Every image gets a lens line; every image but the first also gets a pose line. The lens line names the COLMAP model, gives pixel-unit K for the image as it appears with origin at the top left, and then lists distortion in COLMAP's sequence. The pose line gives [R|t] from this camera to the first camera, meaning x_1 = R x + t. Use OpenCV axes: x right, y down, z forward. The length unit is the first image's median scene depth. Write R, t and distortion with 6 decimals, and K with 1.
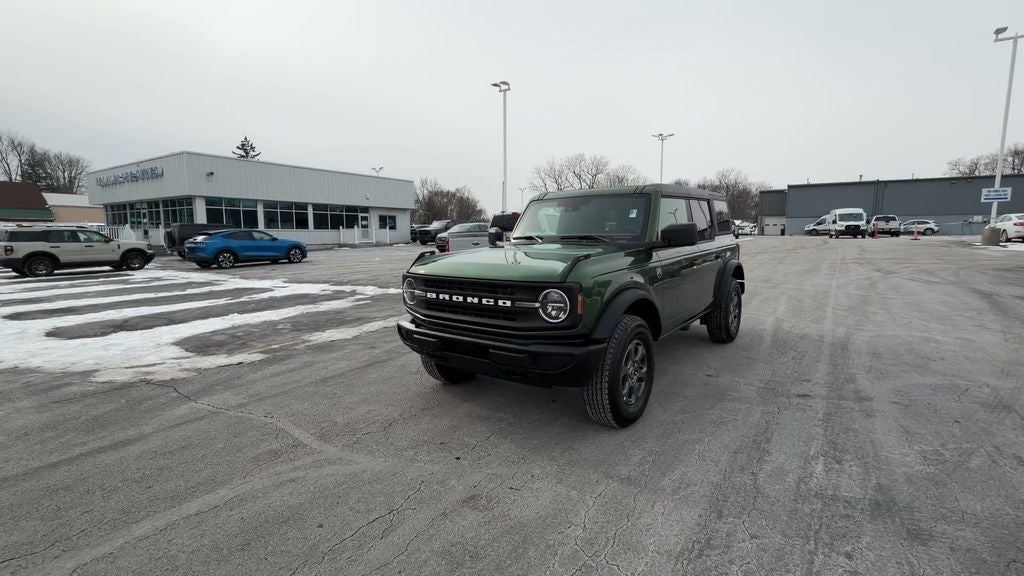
lens RADIAL K [[463.7, 0, 513.9], [0, 463.7, 289.2], [0, 0, 1]] dist [-0.001400, -0.000060]
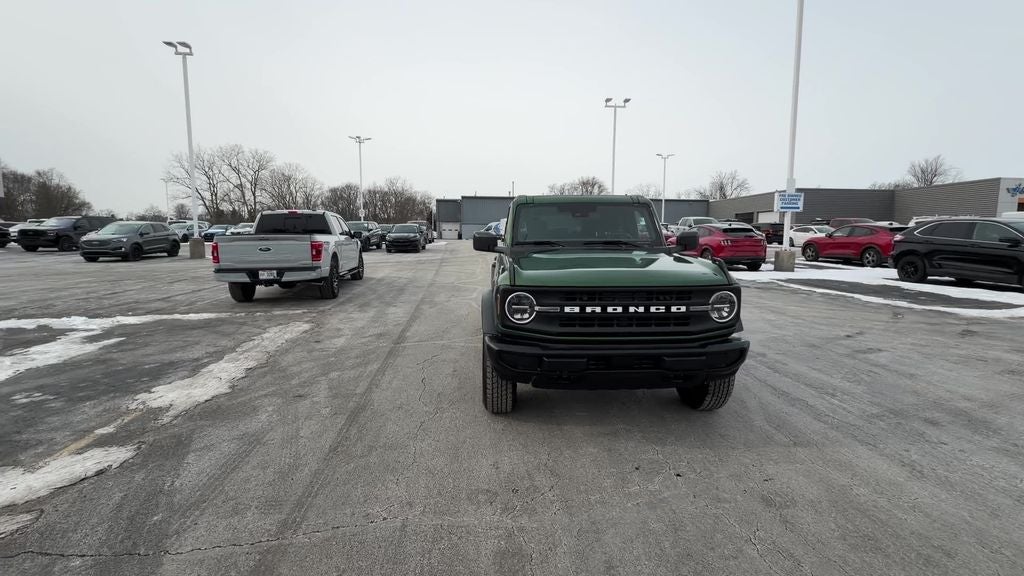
lens RADIAL K [[463.7, 0, 514.2], [0, 463.7, 289.7], [0, 0, 1]] dist [-0.001400, -0.000060]
pose [[0.777111, -0.064115, 0.626090, -0.680527], [0.068180, 0.997519, 0.017526, -0.039272], [-0.625660, 0.029067, 0.779554, 0.326626]]
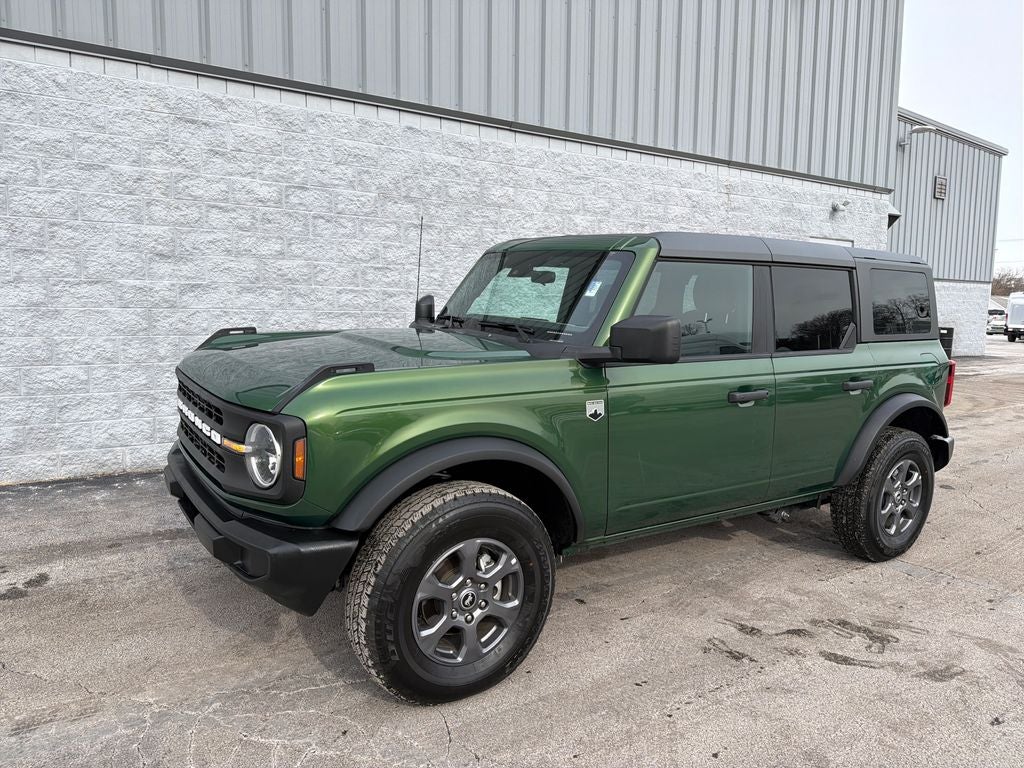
lens RADIAL K [[722.6, 0, 522.9], [0, 722.6, 388.4], [0, 0, 1]] dist [0.035869, -0.042451]
pose [[0.949560, 0.109942, -0.293681, 0.424520], [-0.106027, 0.993932, 0.029268, -0.067195], [0.295116, 0.003347, 0.955455, 0.208456]]
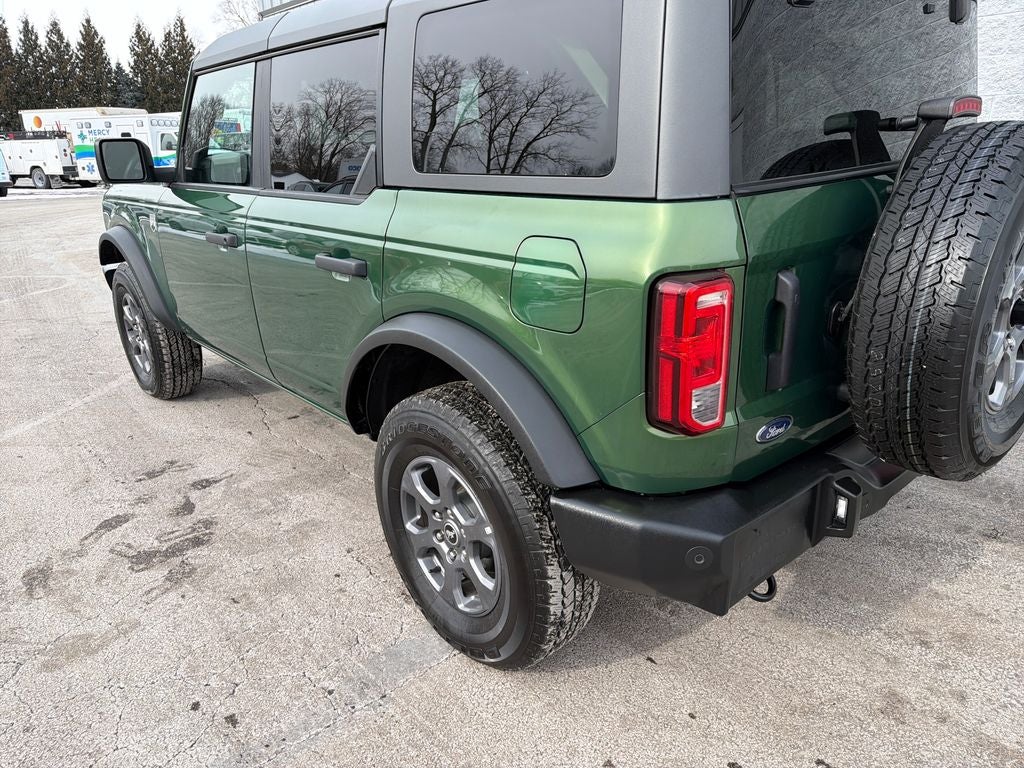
lens RADIAL K [[722.6, 0, 506.5], [0, 722.6, 392.8], [0, 0, 1]] dist [0.035869, -0.042451]
pose [[-0.201609, 0.380320, -0.902613, 1.055146], [-0.080670, 0.911958, 0.402276, -0.228708], [0.976139, 0.153916, -0.153178, 1.485013]]
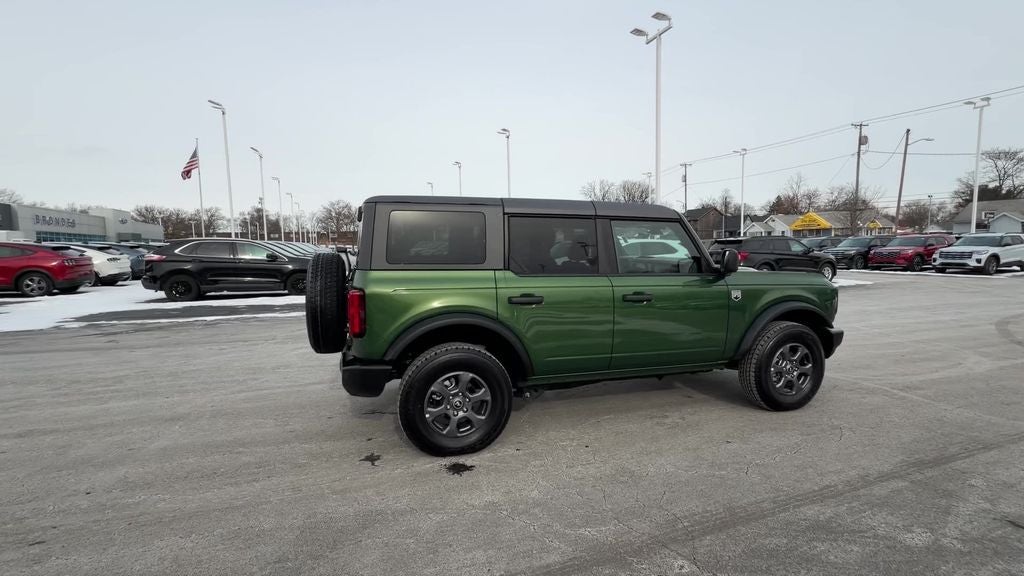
lens RADIAL K [[463.7, 0, 513.8], [0, 463.7, 289.2], [0, 0, 1]] dist [-0.001400, -0.000060]
pose [[-0.811451, -0.032905, 0.583494, -0.241050], [0.091900, 0.978808, 0.183001, -0.288377], [-0.577150, 0.202120, -0.791230, 2.187052]]
